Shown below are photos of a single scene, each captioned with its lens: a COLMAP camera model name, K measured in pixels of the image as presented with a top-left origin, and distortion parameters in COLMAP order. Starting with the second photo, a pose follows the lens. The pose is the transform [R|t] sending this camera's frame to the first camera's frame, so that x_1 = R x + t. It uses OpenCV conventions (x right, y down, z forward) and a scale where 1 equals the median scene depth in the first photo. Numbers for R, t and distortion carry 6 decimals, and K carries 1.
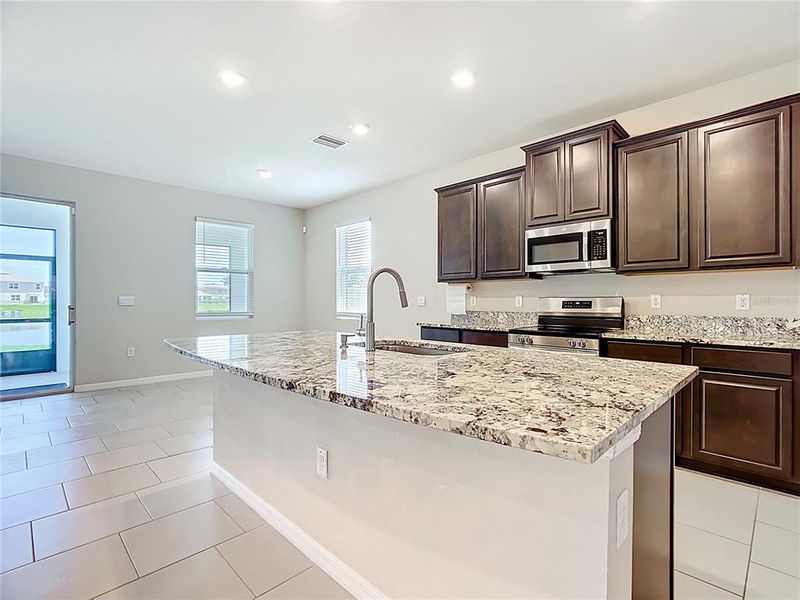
lens RADIAL K [[392.3, 0, 403.0], [0, 392.3, 301.7], [0, 0, 1]] dist [-0.013825, 0.000338]
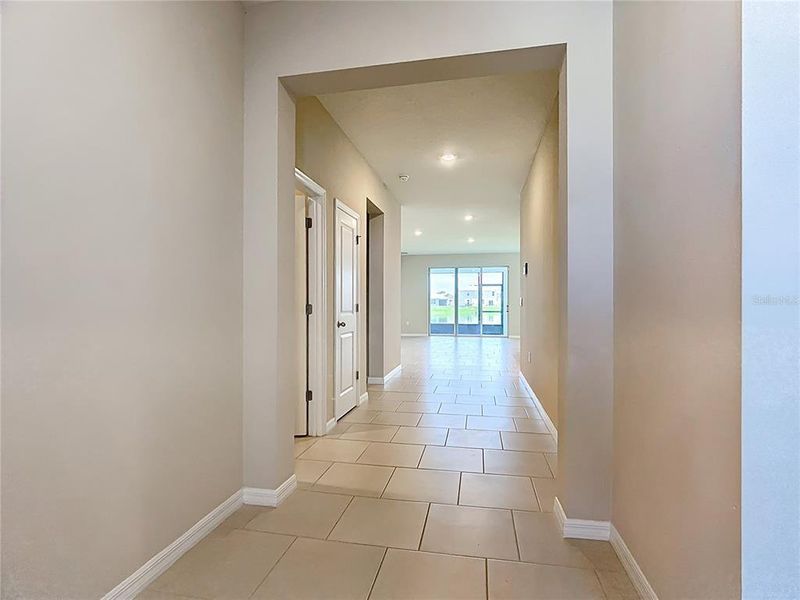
lens RADIAL K [[392.3, 0, 403.0], [0, 392.3, 301.7], [0, 0, 1]] dist [-0.013825, 0.000338]
pose [[0.557857, -0.000371, -0.829937, 1.266172], [-0.003188, 0.999992, -0.002590, -0.008455], [0.829931, 0.004090, 0.557851, -1.419527]]
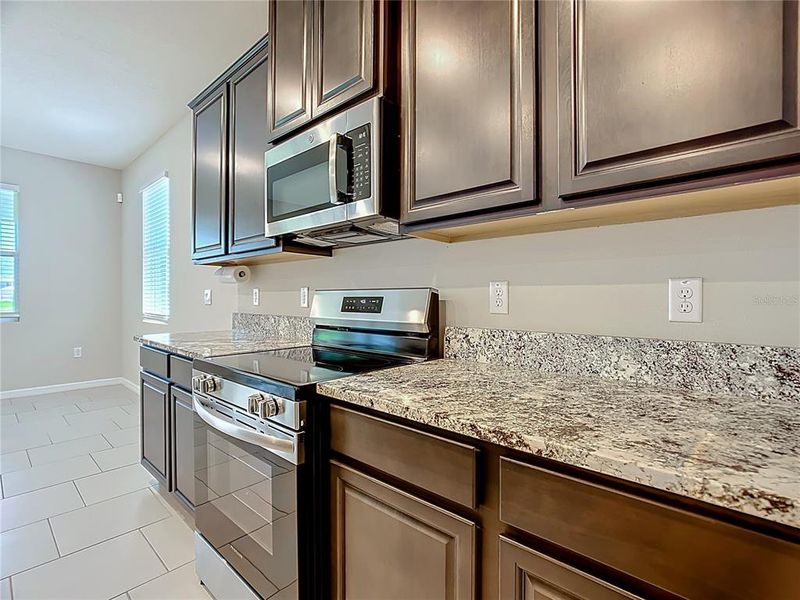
lens RADIAL K [[392.3, 0, 403.0], [0, 392.3, 301.7], [0, 0, 1]] dist [-0.013825, 0.000338]
pose [[0.999226, 0.005656, 0.038941, 0.470376], [-0.005847, 0.999971, 0.004792, 0.001648], [-0.038912, -0.005016, 0.999230, 0.507531]]
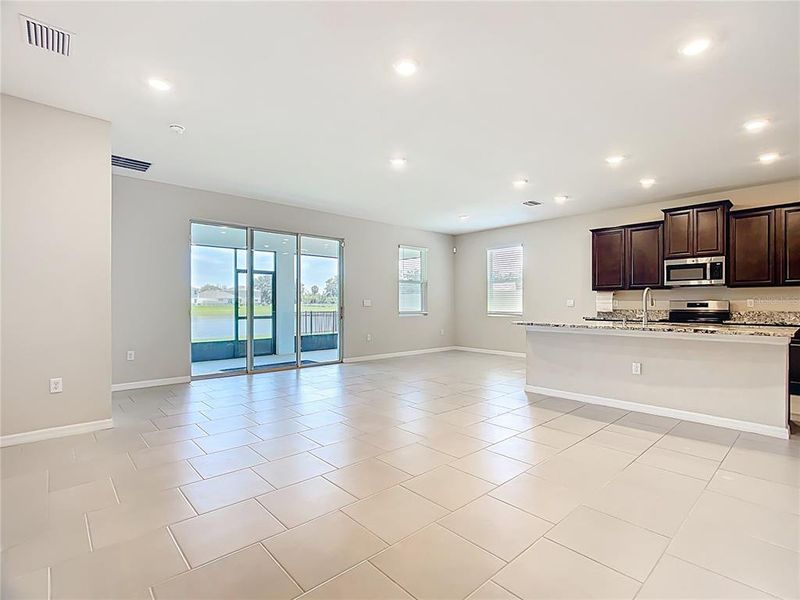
lens RADIAL K [[392.3, 0, 403.0], [0, 392.3, 301.7], [0, 0, 1]] dist [-0.013825, 0.000338]
pose [[0.998905, -0.000918, -0.046784, -0.714537], [0.000619, 0.999979, -0.006394, 0.002667], [0.046789, 0.006358, 0.998885, -0.693788]]
